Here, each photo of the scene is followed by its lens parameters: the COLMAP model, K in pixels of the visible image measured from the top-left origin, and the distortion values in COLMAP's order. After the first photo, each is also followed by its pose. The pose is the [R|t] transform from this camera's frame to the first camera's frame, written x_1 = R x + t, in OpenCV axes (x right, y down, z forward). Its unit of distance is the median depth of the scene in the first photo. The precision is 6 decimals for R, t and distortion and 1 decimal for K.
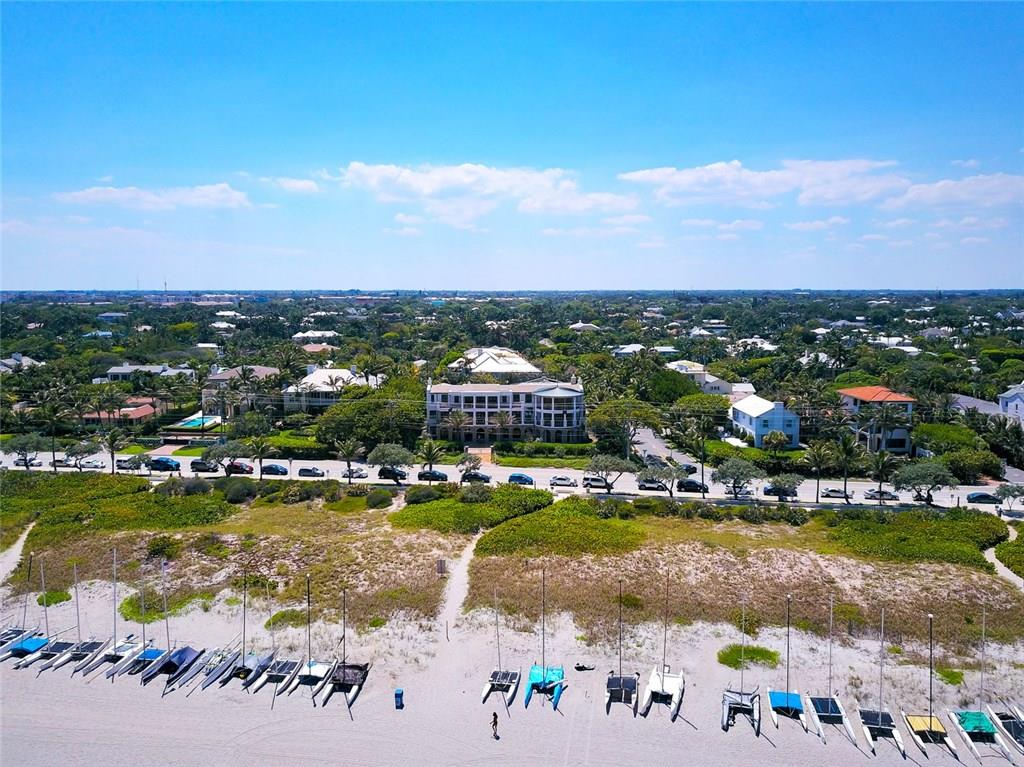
lens RADIAL K [[759.7, 0, 512.0], [0, 759.7, 383.5], [0, 0, 1]] dist [-0.036218, -0.002120]
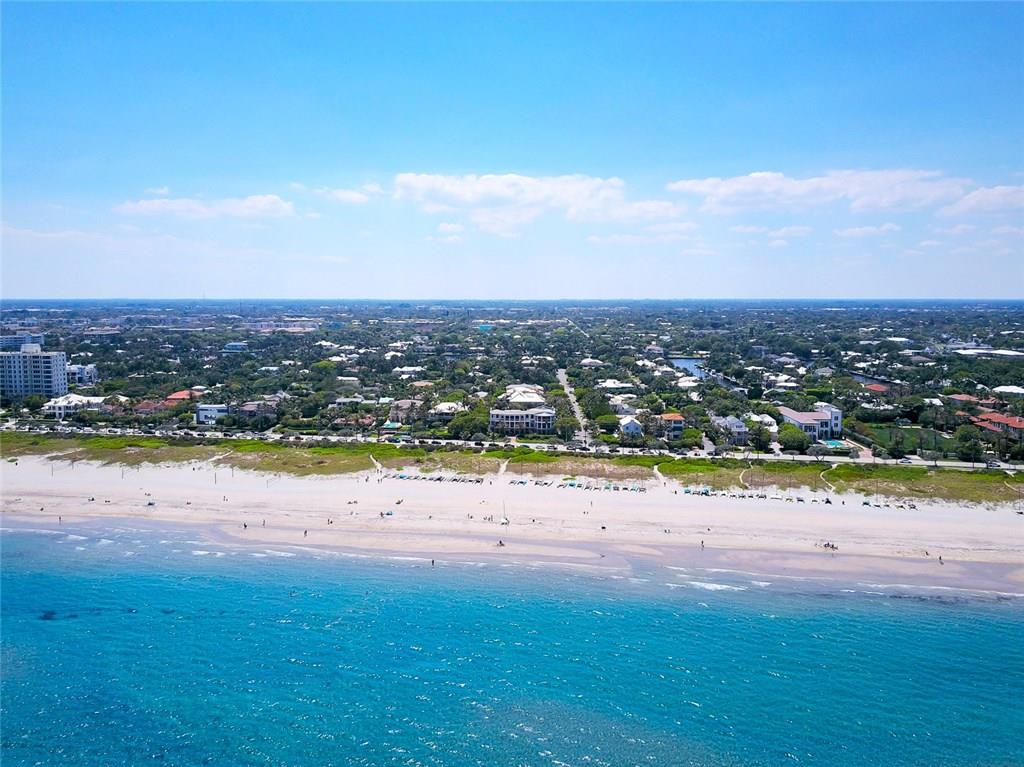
lens RADIAL K [[800.5, 0, 512.0], [0, 800.5, 383.5], [0, 0, 1]] dist [-0.009456, -0.000041]
pose [[0.998367, 0.007108, -0.056688, 0.087346], [-0.007577, 0.999939, -0.008057, -0.055777], [0.056627, 0.008473, 0.998359, -1.332657]]
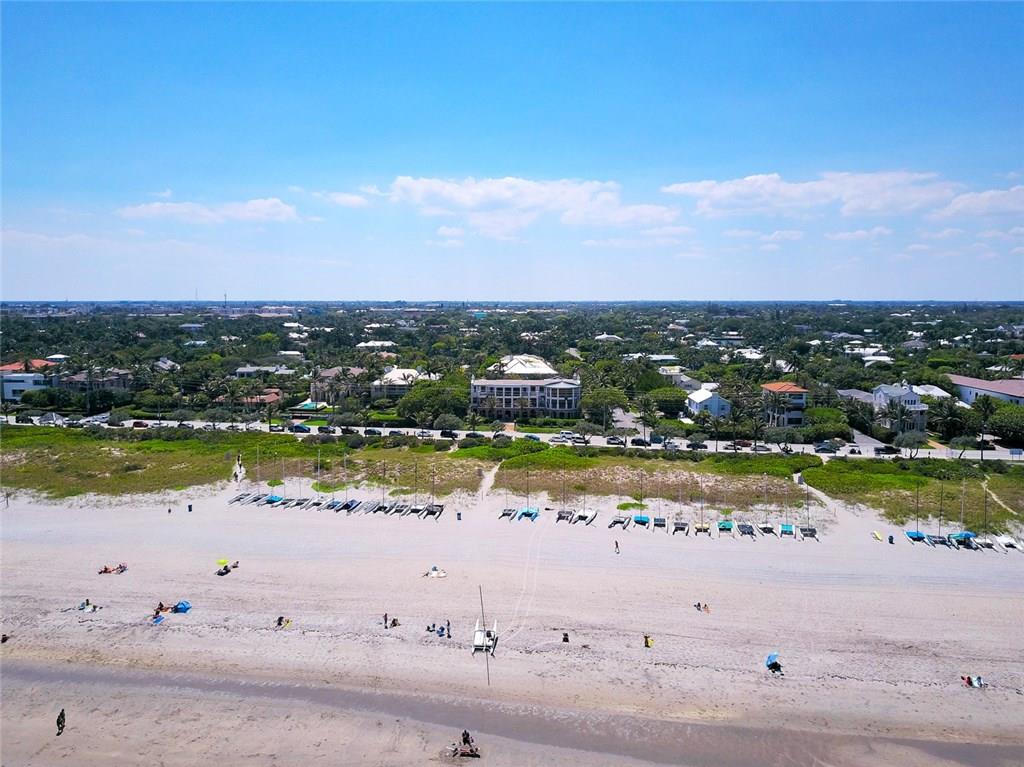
lens RADIAL K [[759.7, 0, 512.0], [0, 759.7, 383.5], [0, 0, 1]] dist [-0.036218, -0.002120]
pose [[0.998498, 0.006056, -0.054446, 0.037581], [-0.006757, 0.999896, -0.012704, 0.023239], [0.054364, 0.013053, 0.998436, -0.374773]]
